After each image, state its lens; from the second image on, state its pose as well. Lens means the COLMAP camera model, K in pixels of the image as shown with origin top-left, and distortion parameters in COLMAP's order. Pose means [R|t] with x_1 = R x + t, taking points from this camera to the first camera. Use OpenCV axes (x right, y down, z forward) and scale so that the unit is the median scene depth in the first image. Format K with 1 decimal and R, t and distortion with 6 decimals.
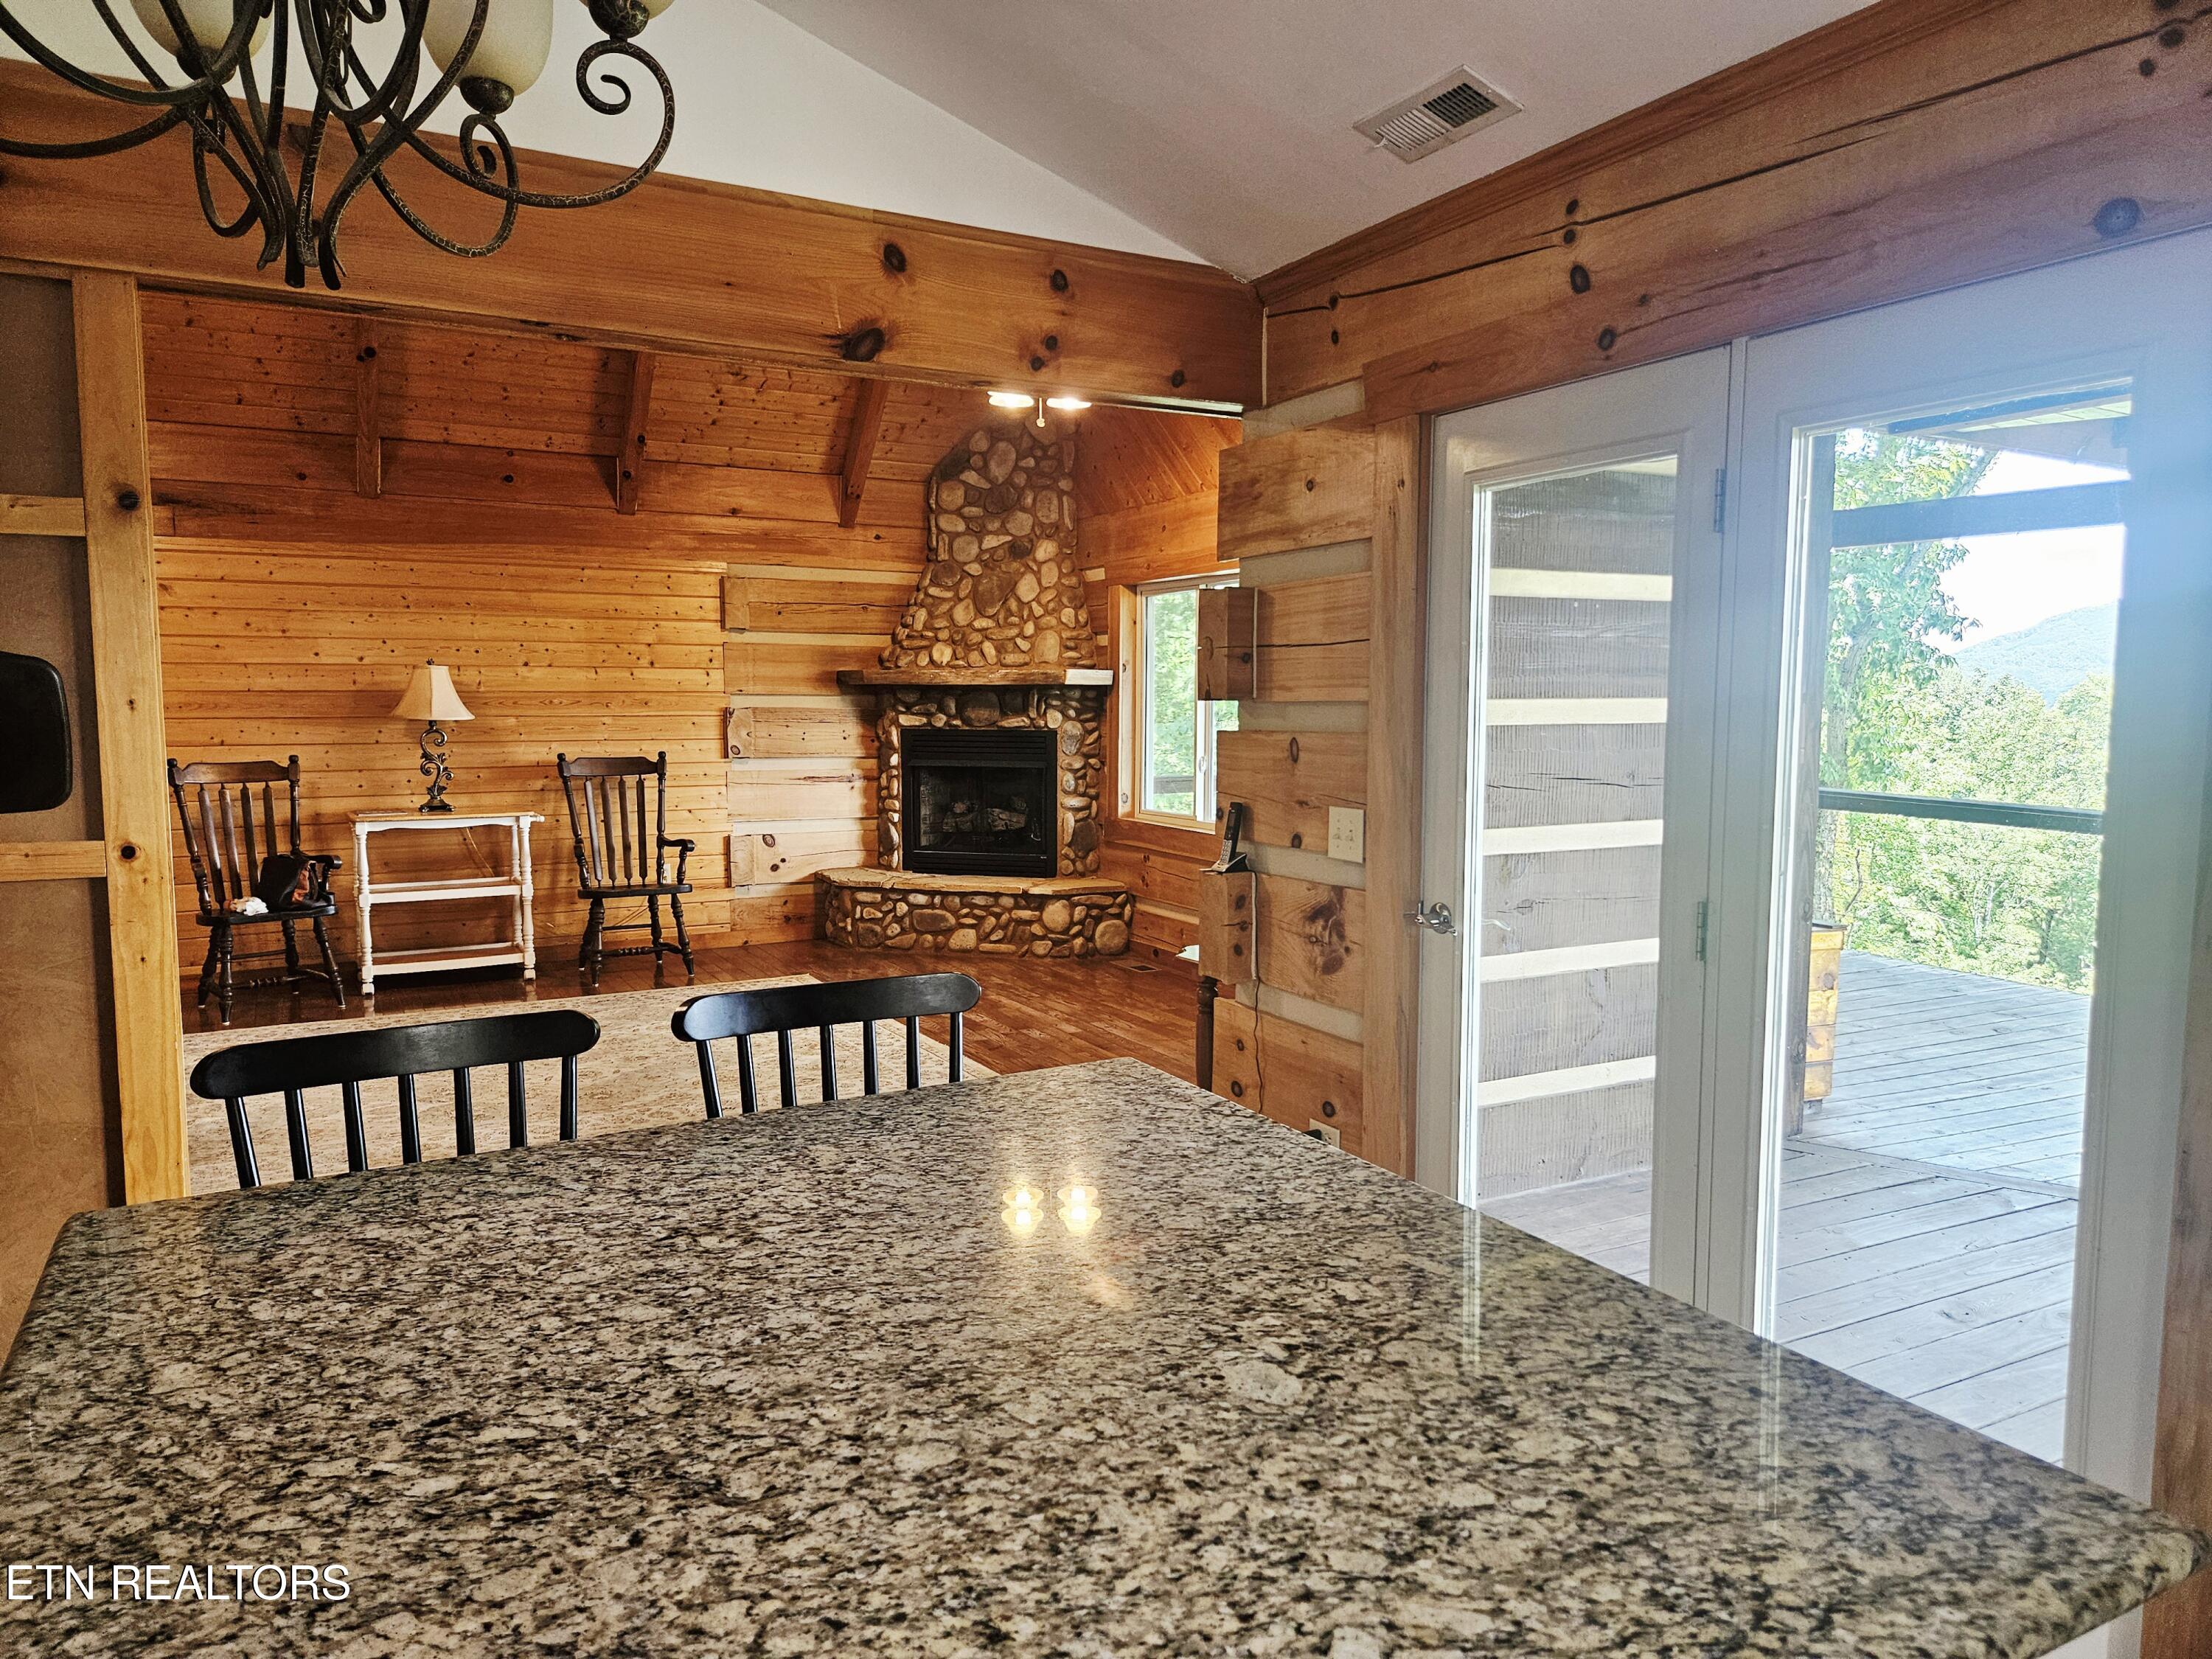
lens RADIAL K [[1472.1, 0, 1105.9], [0, 1472.1, 828.5], [0, 0, 1]] dist [0.062833, -0.048888]
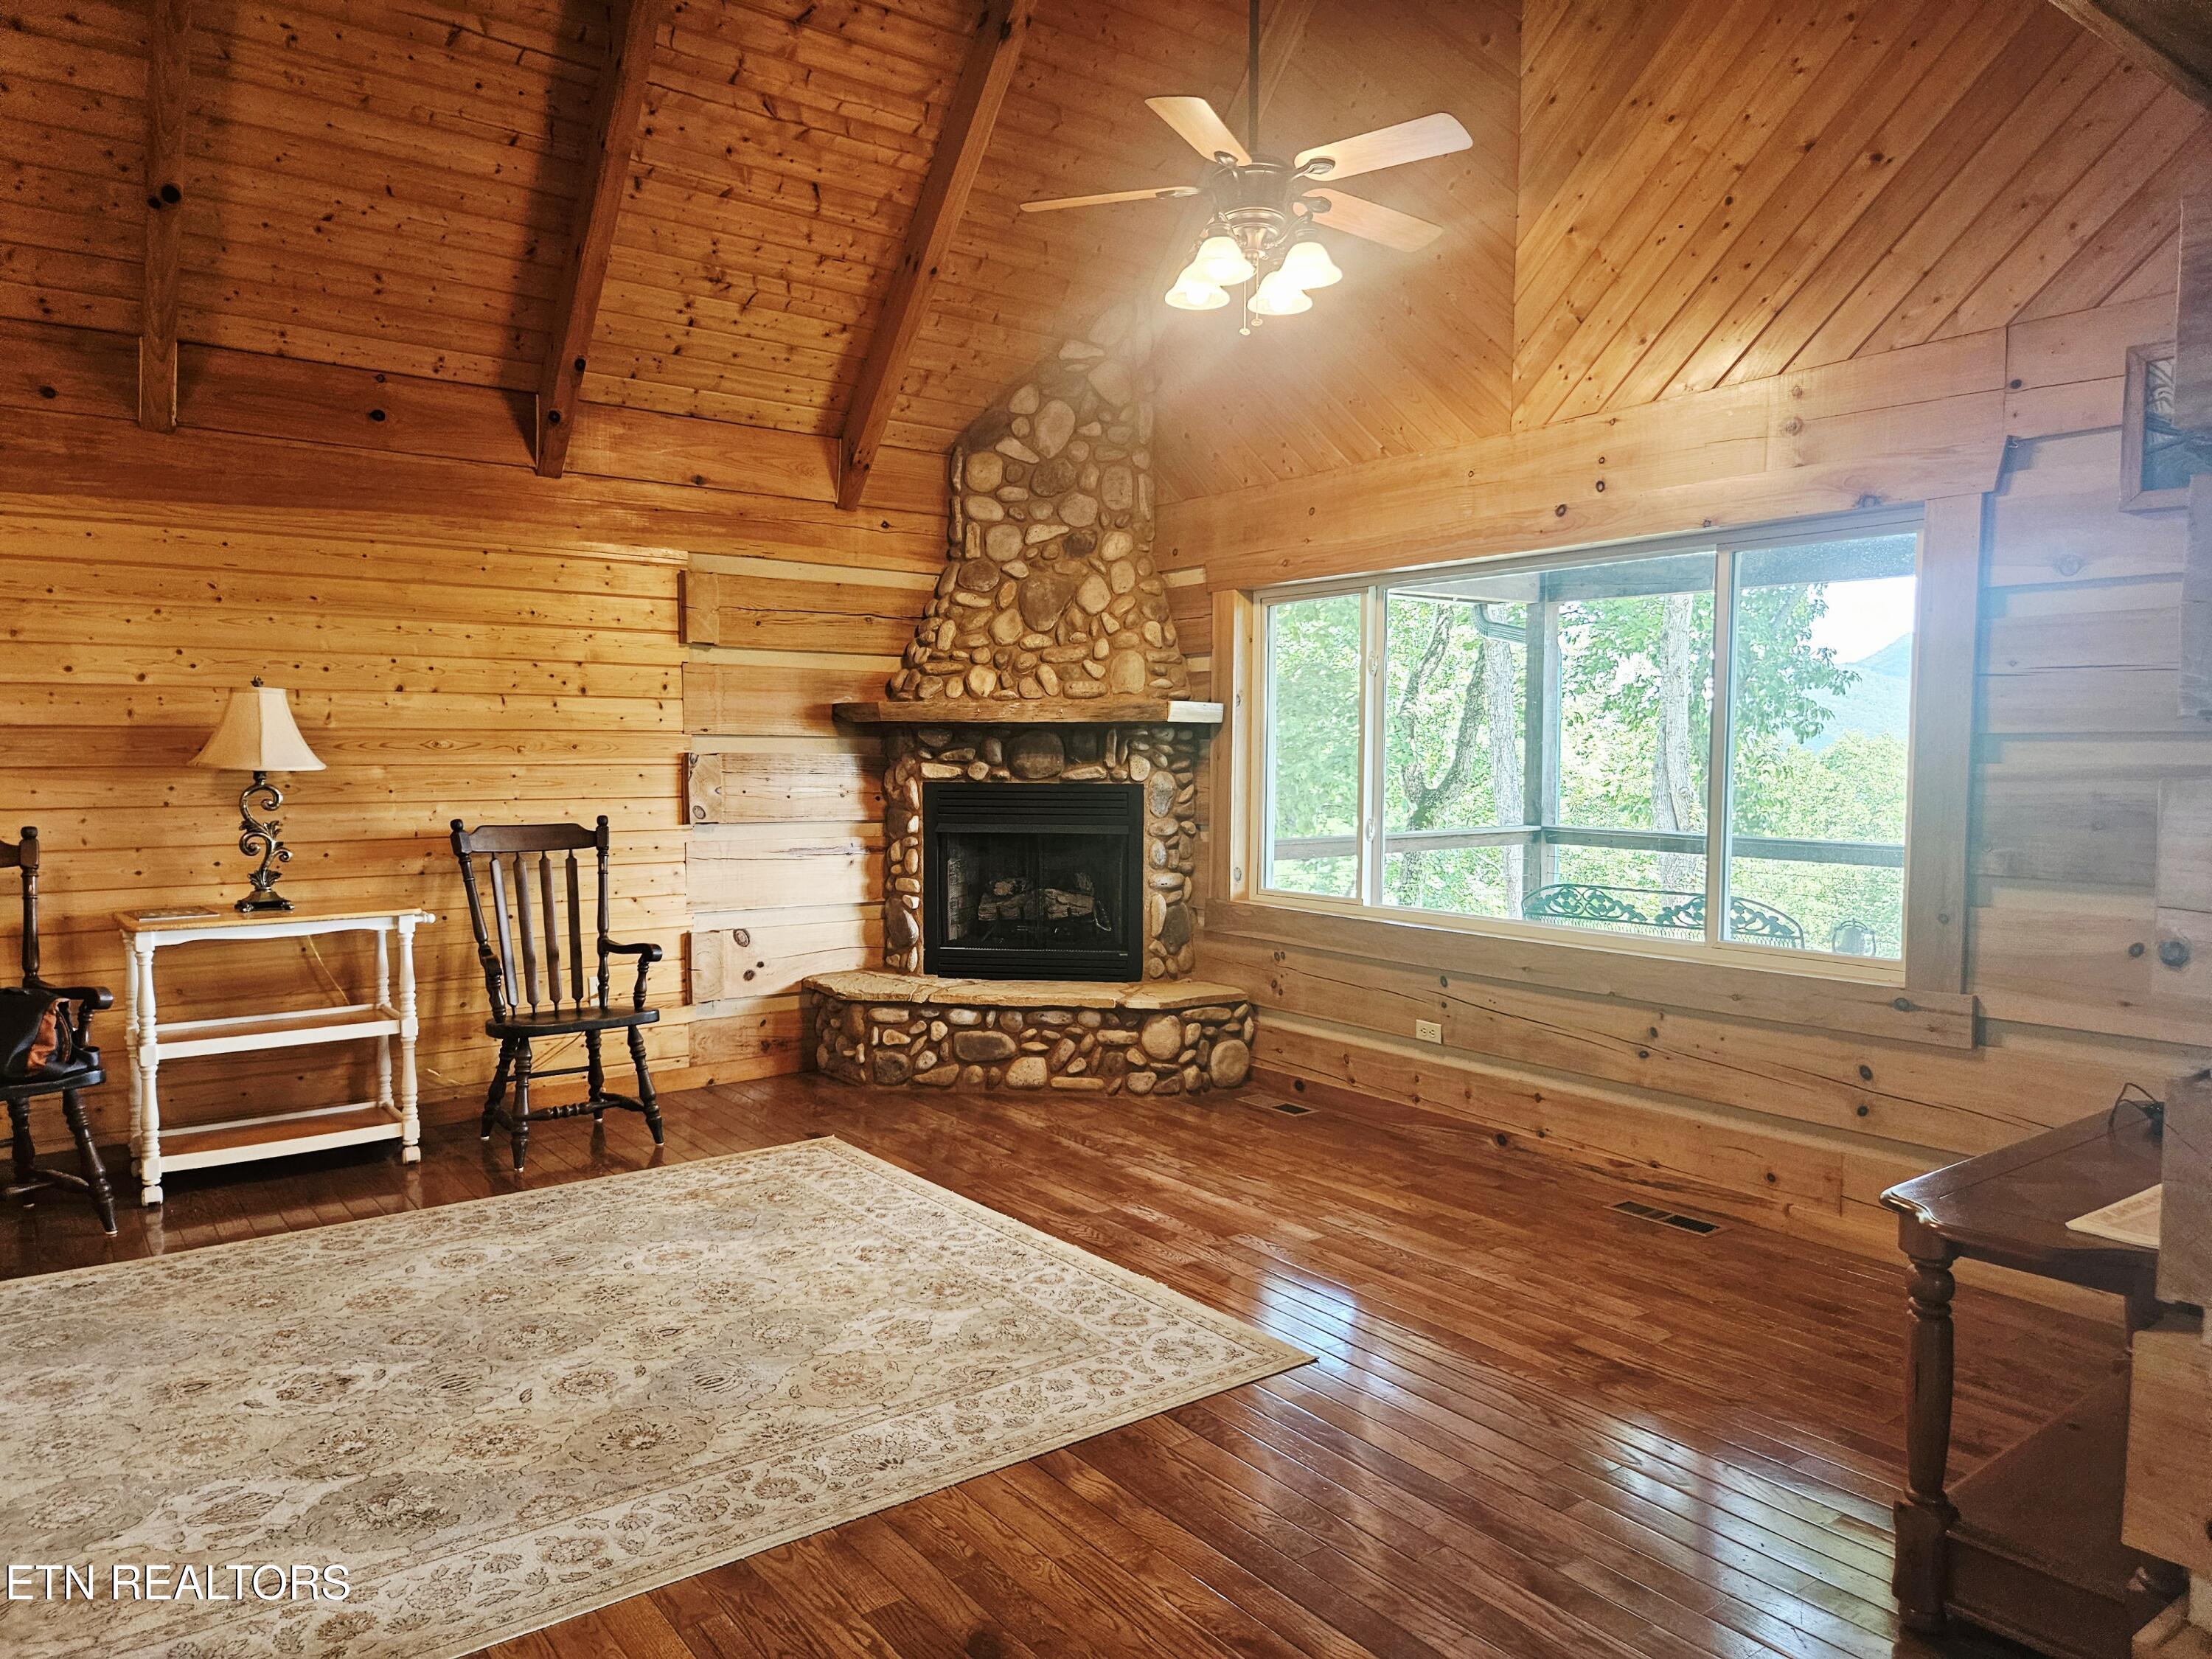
lens RADIAL K [[1472.1, 0, 1099.7], [0, 1472.1, 835.7], [0, 0, 1]] dist [0.062833, -0.048888]
pose [[0.990475, -0.006834, 0.137523, -0.162409], [0.011290, 0.999435, -0.031648, -0.017687], [-0.137229, 0.032899, 0.989993, 0.275347]]
